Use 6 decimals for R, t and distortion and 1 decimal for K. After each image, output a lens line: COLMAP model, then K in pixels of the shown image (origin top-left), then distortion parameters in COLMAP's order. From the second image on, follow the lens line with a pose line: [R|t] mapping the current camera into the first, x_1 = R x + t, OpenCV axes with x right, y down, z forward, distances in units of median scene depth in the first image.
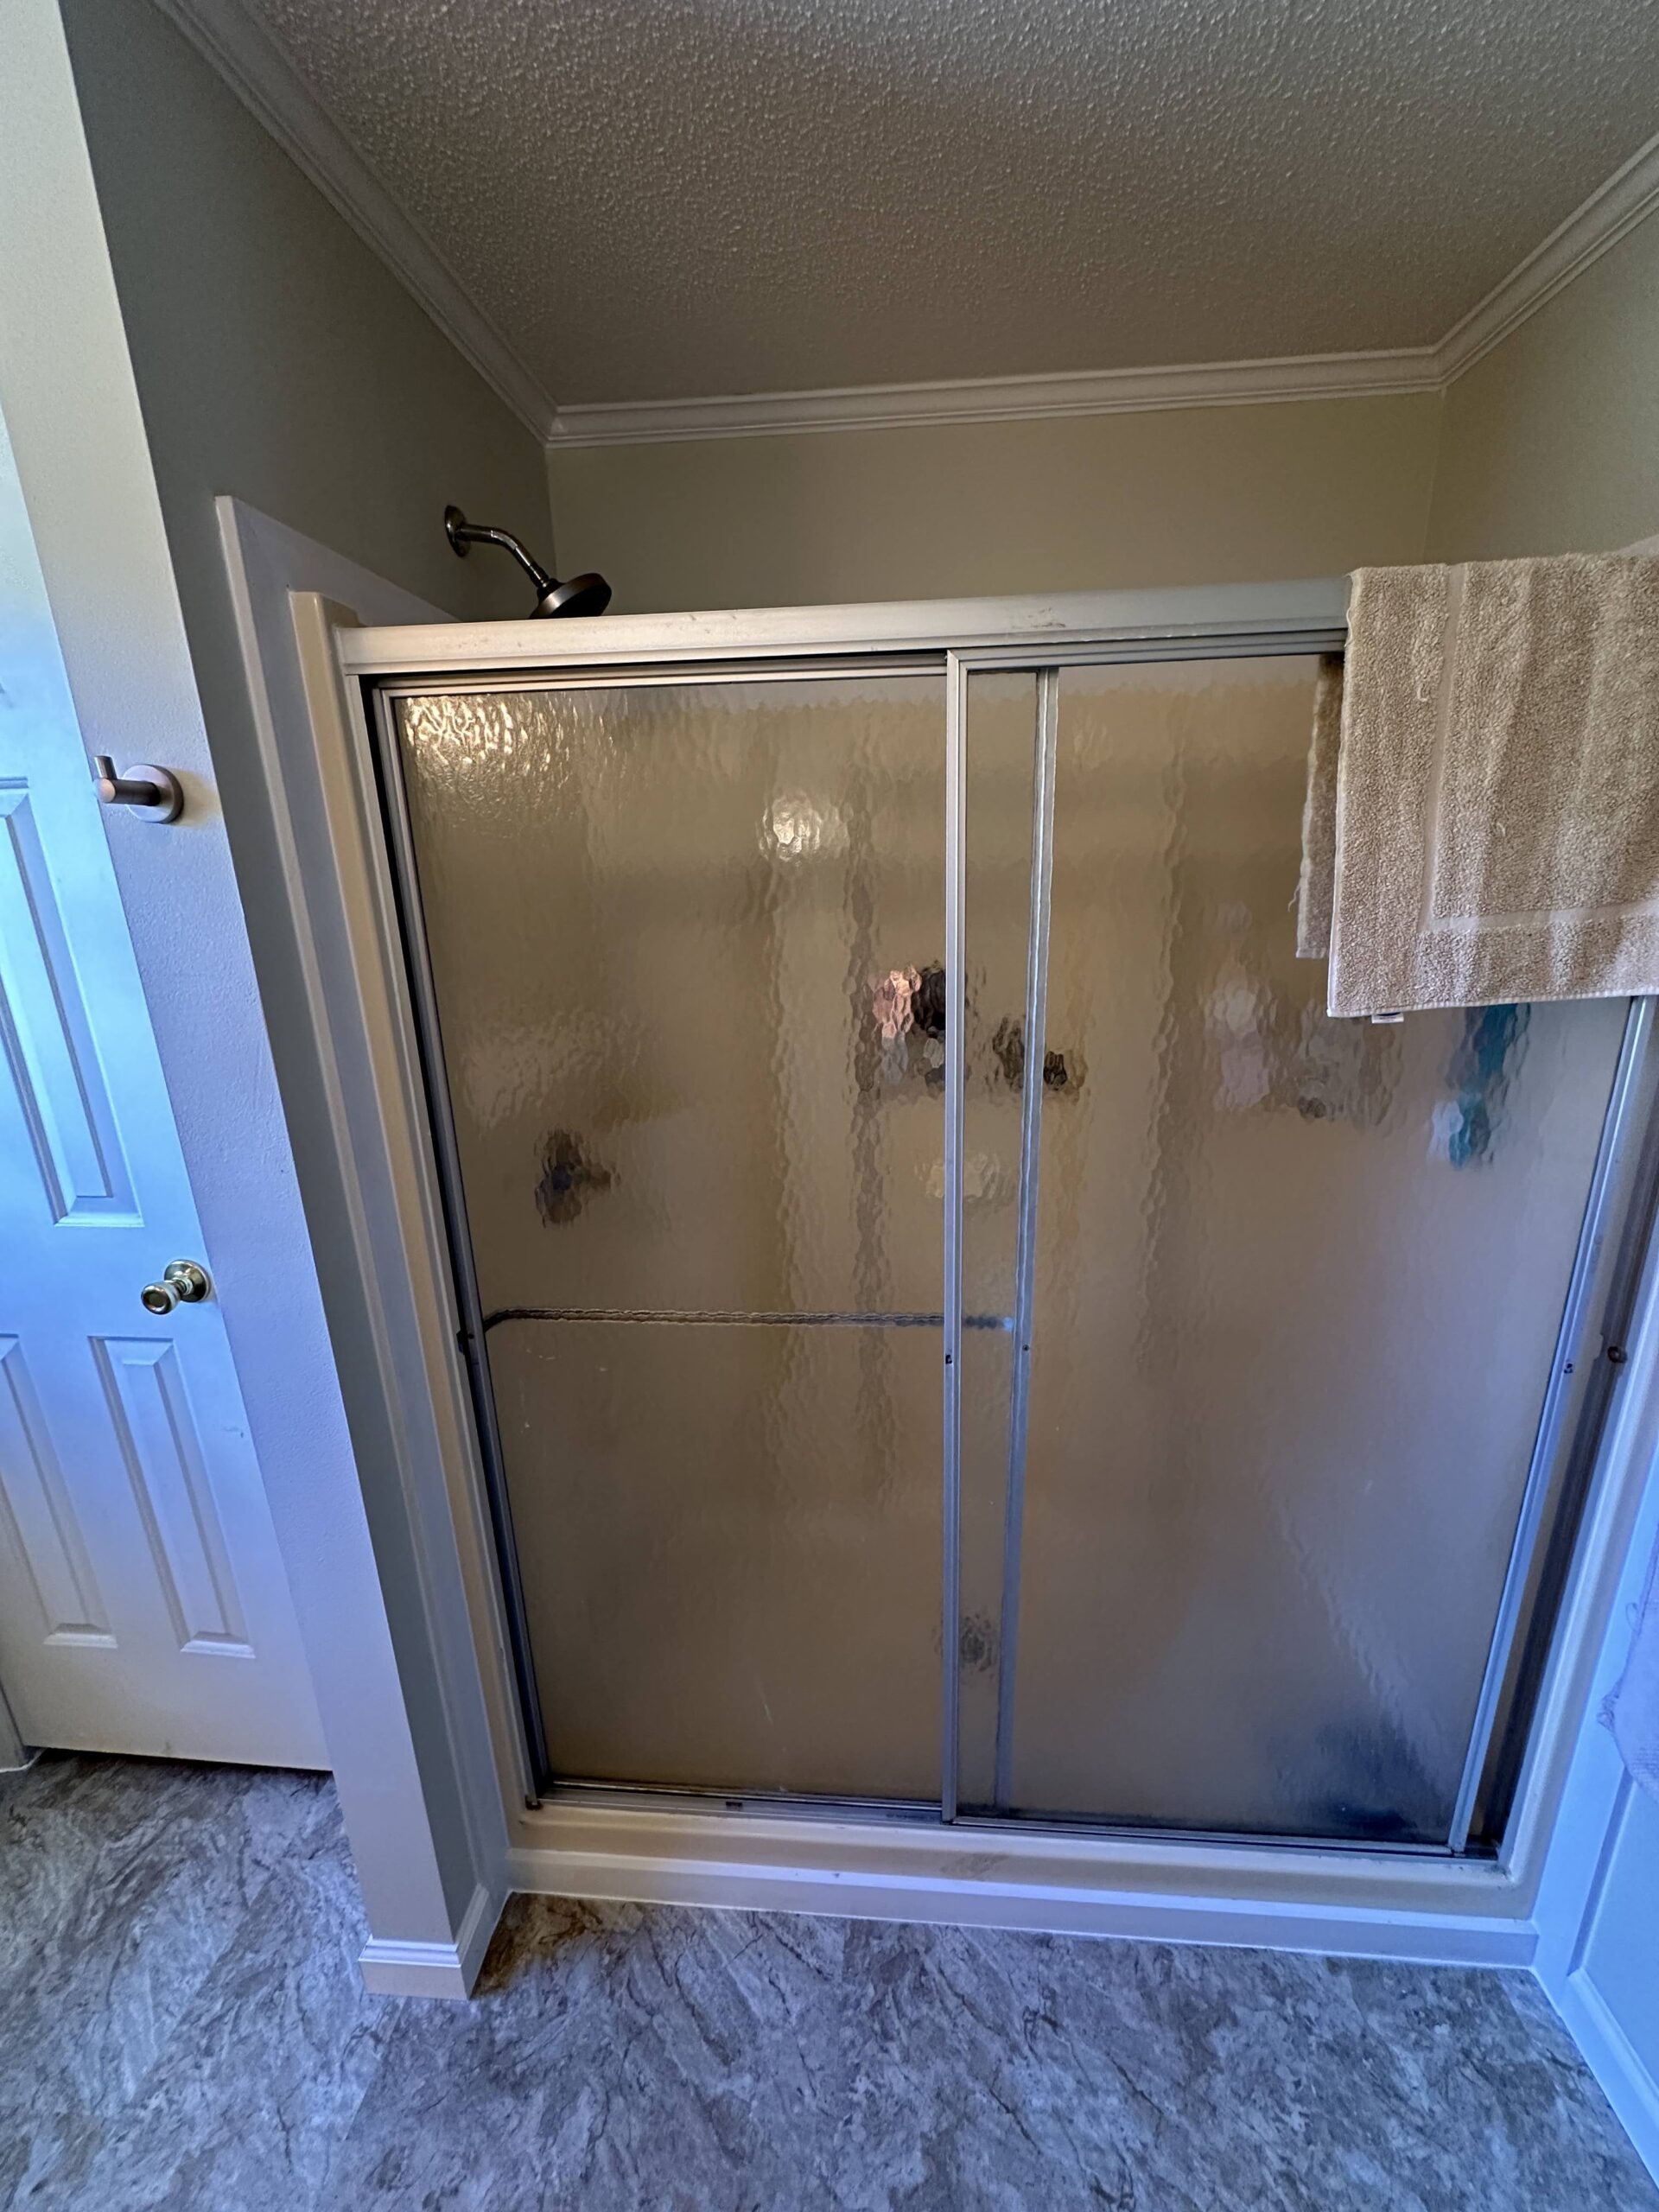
lens RADIAL K [[874.7, 0, 831.8], [0, 874.7, 1102.7], [0, 0, 1]] dist [-0.005198, 0.001144]
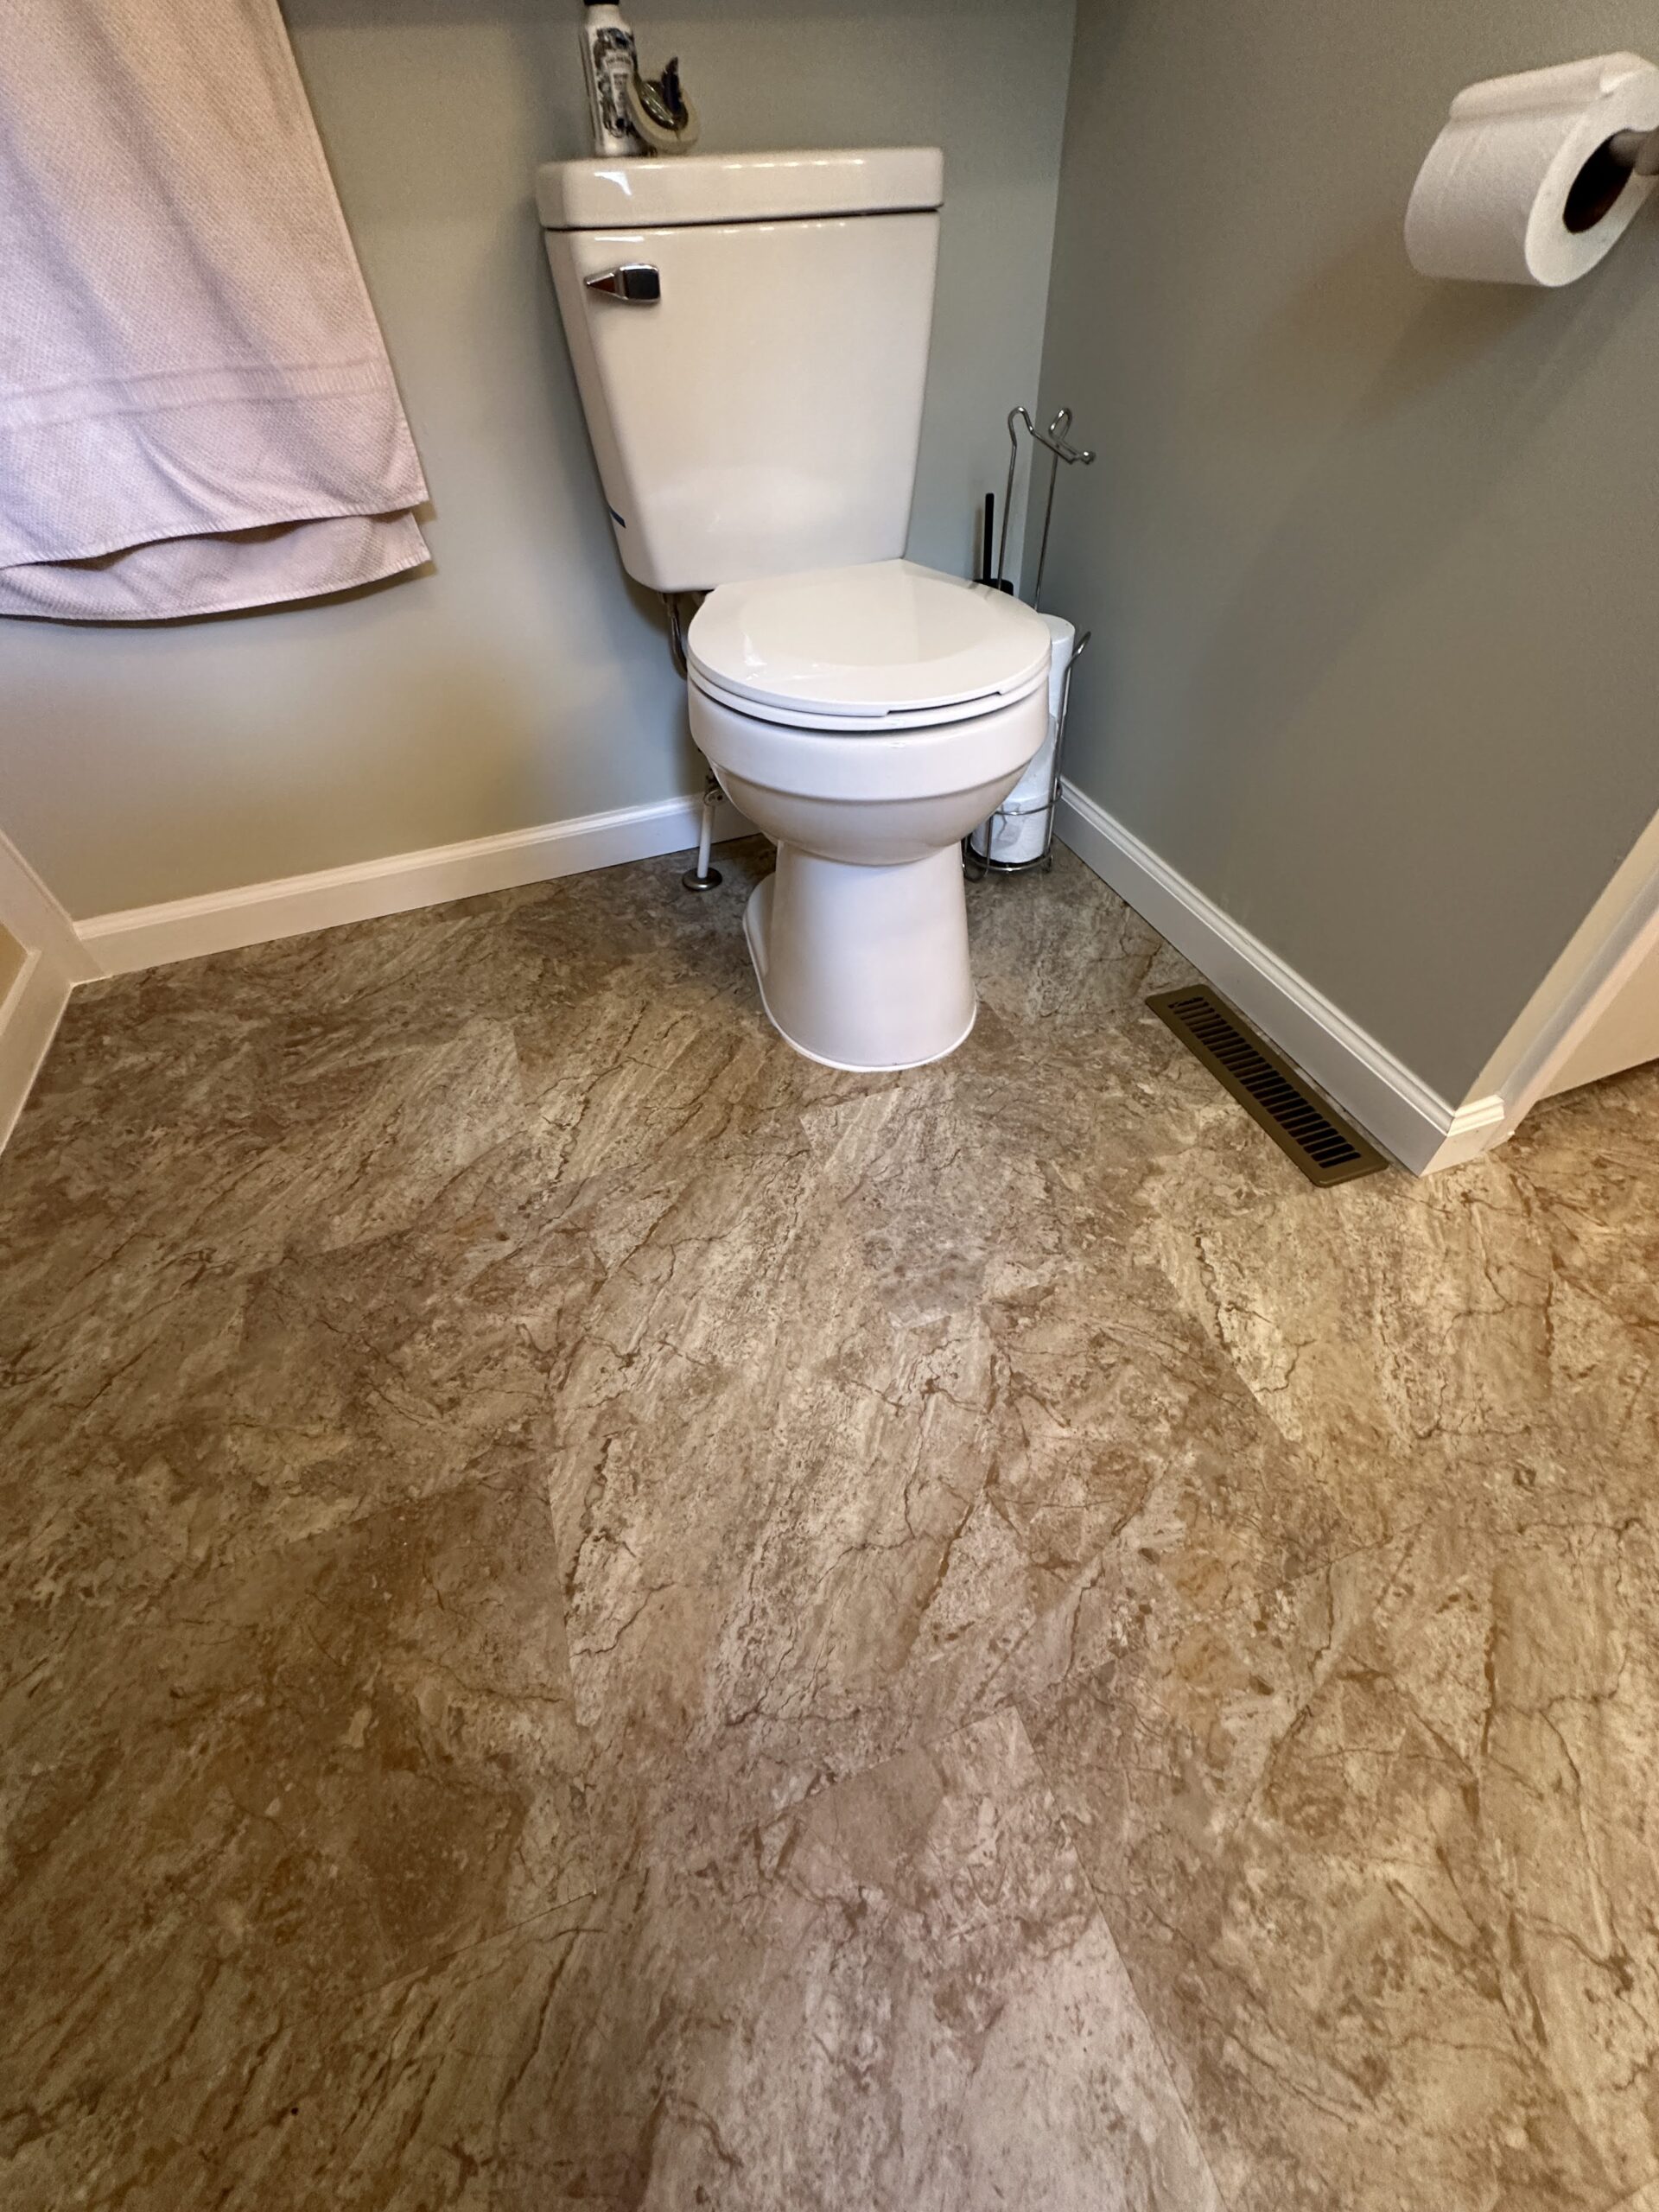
lens RADIAL K [[874.7, 0, 831.3], [0, 874.7, 1105.6], [0, 0, 1]] dist [-0.005198, 0.001144]
pose [[-0.404775, -0.631037, 0.661778, -0.397437], [0.300416, 0.591774, 0.748034, 0.624294], [-0.863659, 0.501594, -0.049962, 0.364562]]
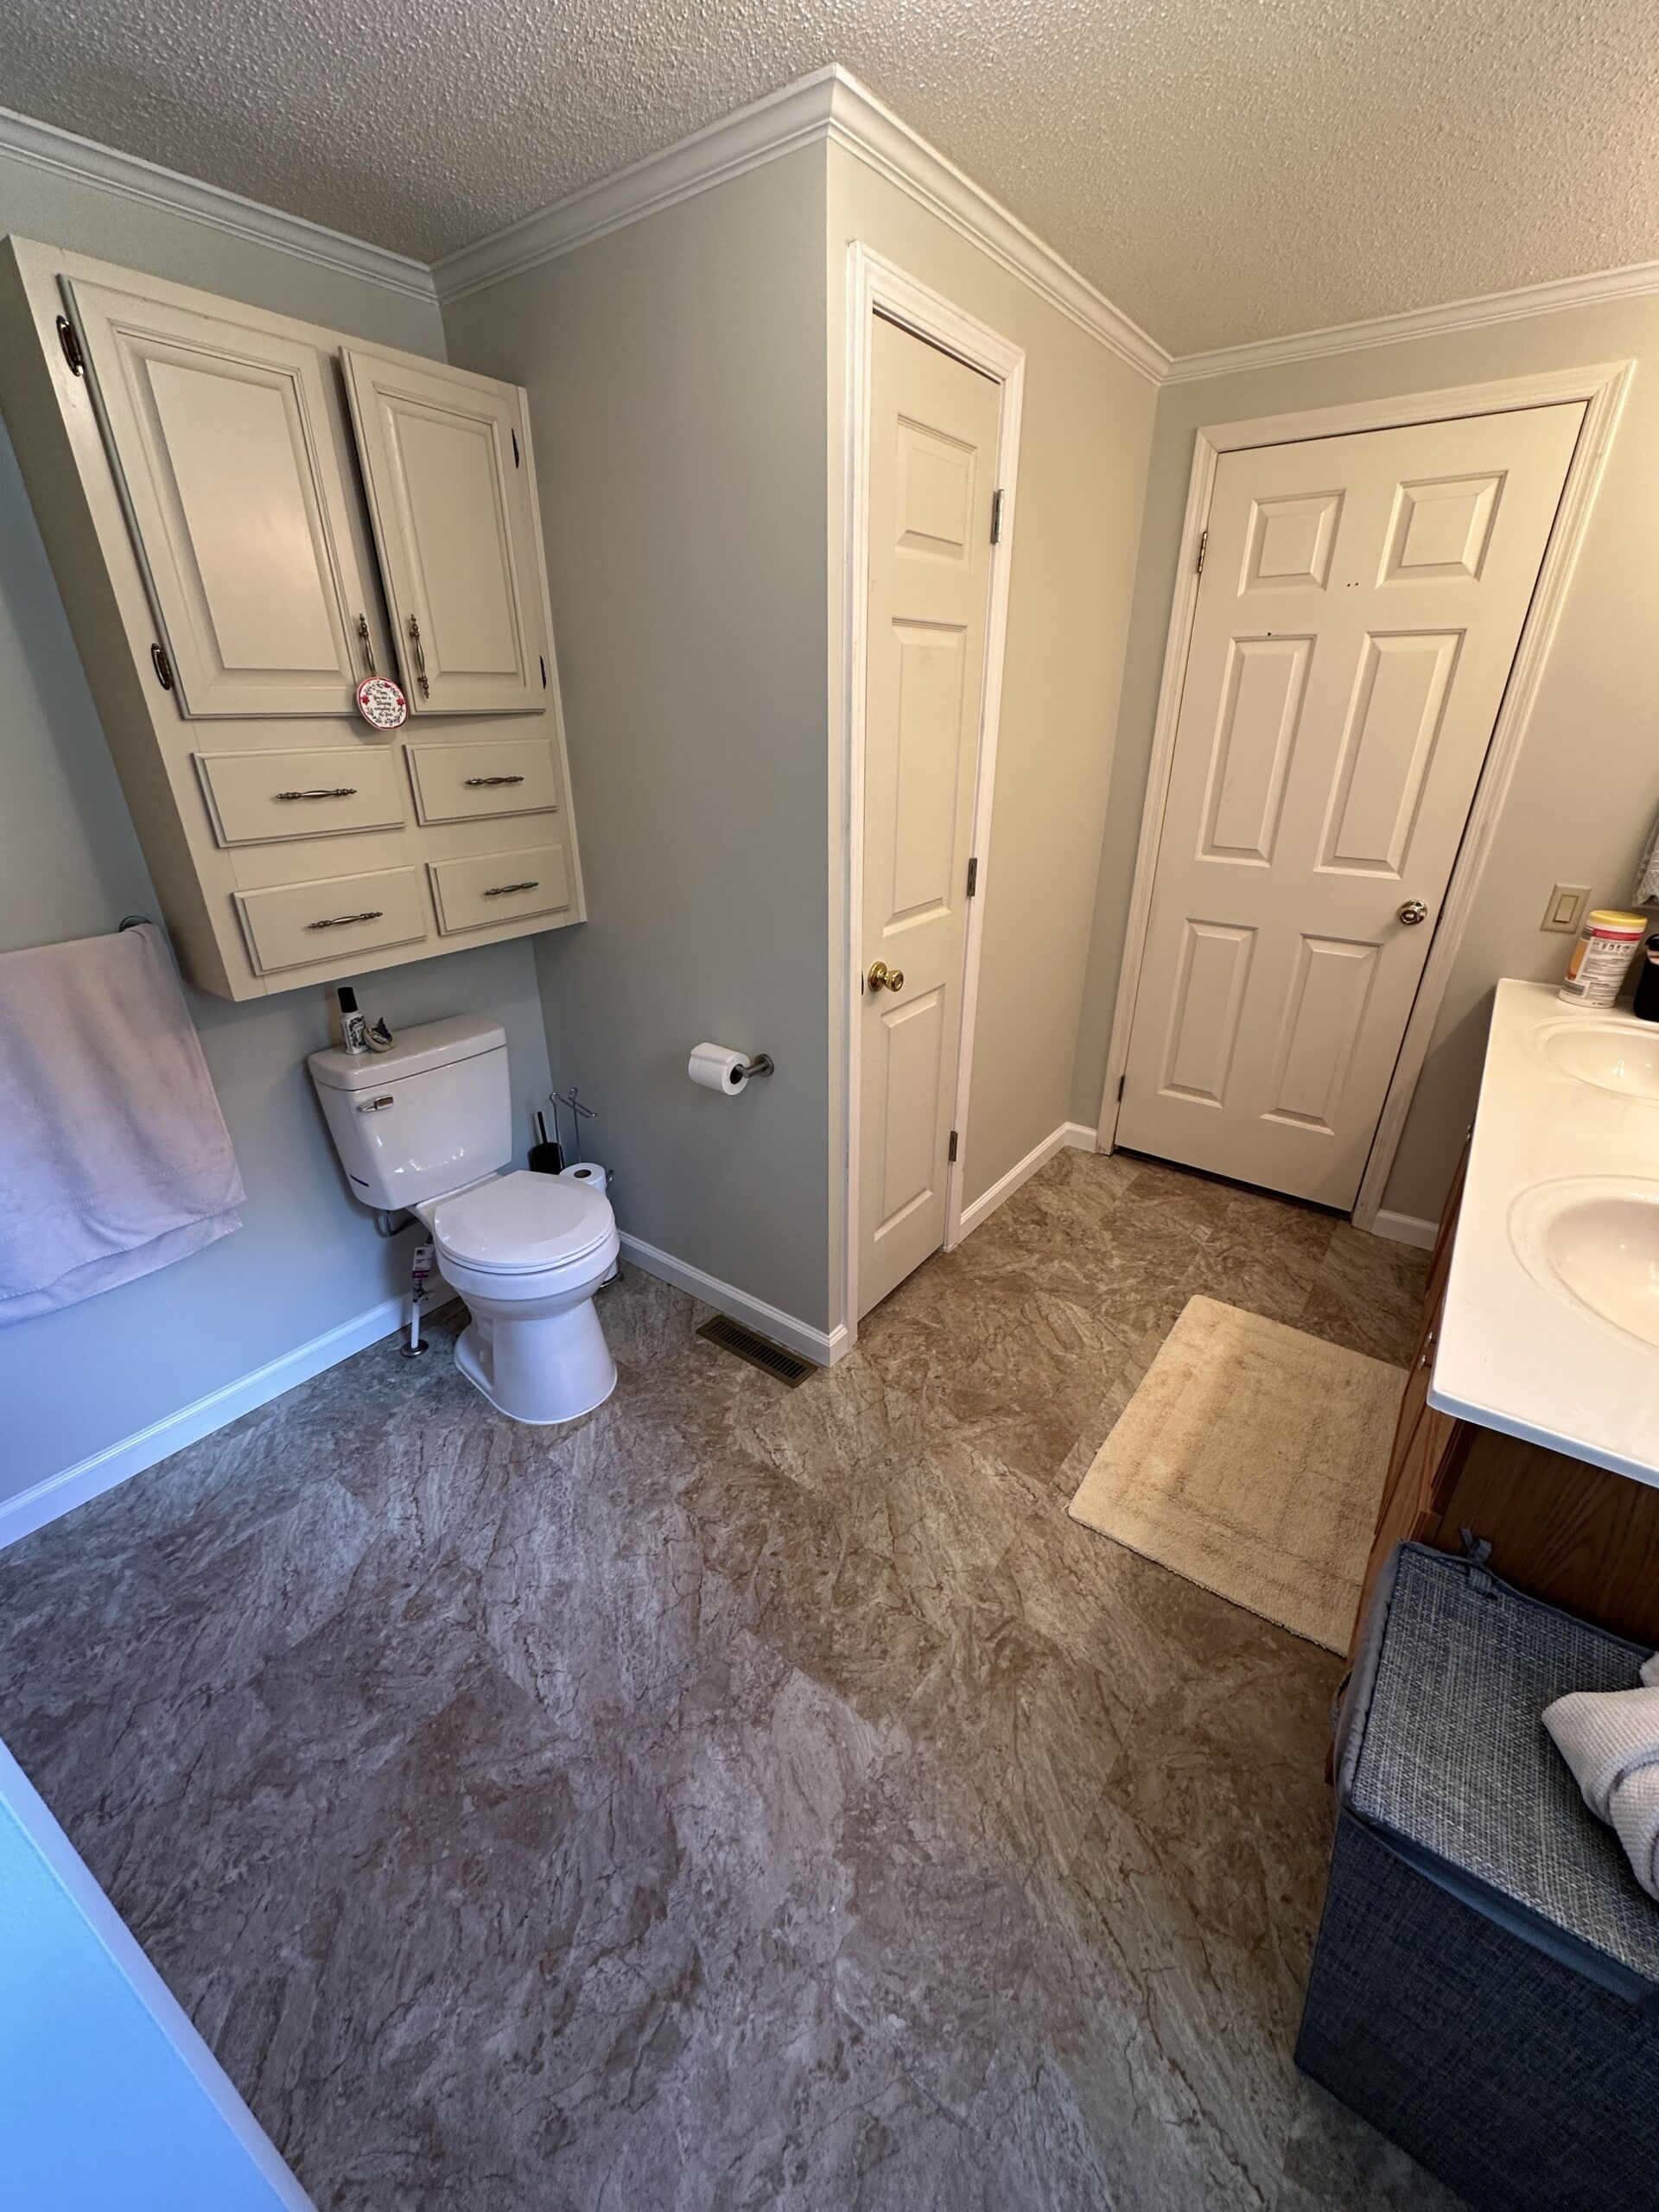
lens RADIAL K [[874.7, 0, 823.5], [0, 874.7, 1099.4], [0, 0, 1]] dist [-0.005198, 0.001144]
pose [[-0.843060, -0.198675, 0.499778, -0.951114], [0.169413, 0.783859, 0.597381, -0.162216], [-0.510440, 0.588297, -0.627182, 0.740406]]
